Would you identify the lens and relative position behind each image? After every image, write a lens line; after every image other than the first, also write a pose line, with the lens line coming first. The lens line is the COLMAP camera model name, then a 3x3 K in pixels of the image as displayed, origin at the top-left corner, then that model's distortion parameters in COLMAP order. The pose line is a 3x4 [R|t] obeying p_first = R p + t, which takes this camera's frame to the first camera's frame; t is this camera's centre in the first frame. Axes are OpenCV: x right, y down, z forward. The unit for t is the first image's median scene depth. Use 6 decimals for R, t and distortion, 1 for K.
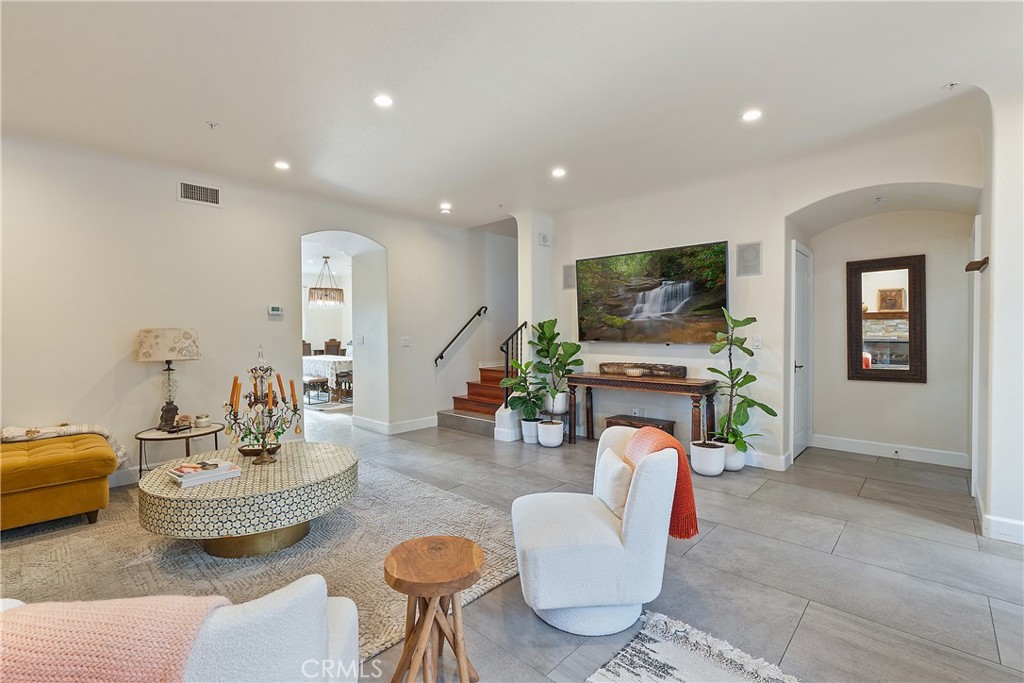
lens RADIAL K [[461.1, 0, 503.8], [0, 461.1, 338.4], [0, 0, 1]] dist [-0.012627, 0.005470]
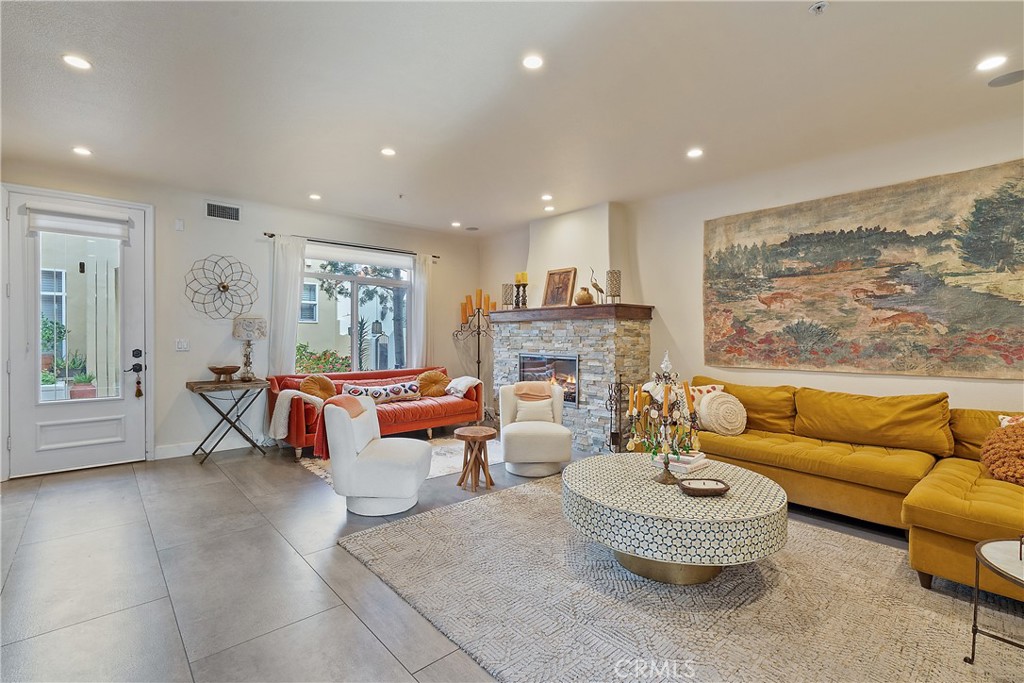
lens RADIAL K [[461.1, 0, 503.8], [0, 461.1, 338.4], [0, 0, 1]] dist [-0.012627, 0.005470]
pose [[-0.996876, 0.003161, 0.078920, -0.172765], [0.004606, 0.999825, 0.018138, -0.014119], [-0.078849, 0.018445, -0.996716, 1.167422]]
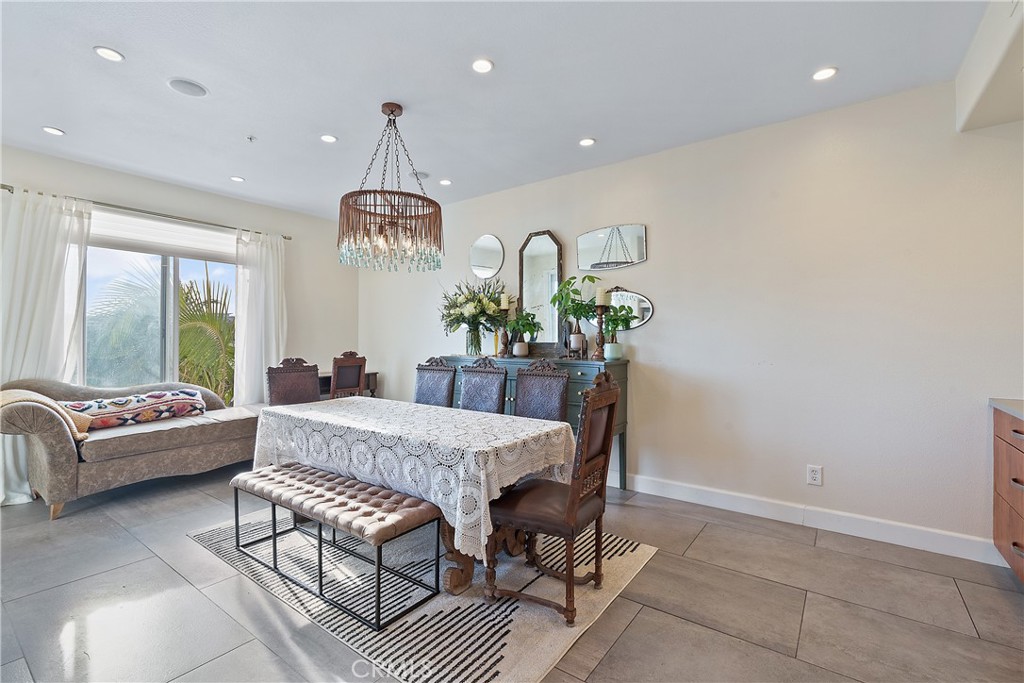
lens RADIAL K [[461.1, 0, 503.8], [0, 461.1, 338.4], [0, 0, 1]] dist [-0.012627, 0.005470]
pose [[0.993259, 0.005355, 0.115790, -0.664263], [-0.003562, 0.999871, -0.015689, -0.013723], [-0.115859, 0.015171, 0.993150, 1.287032]]
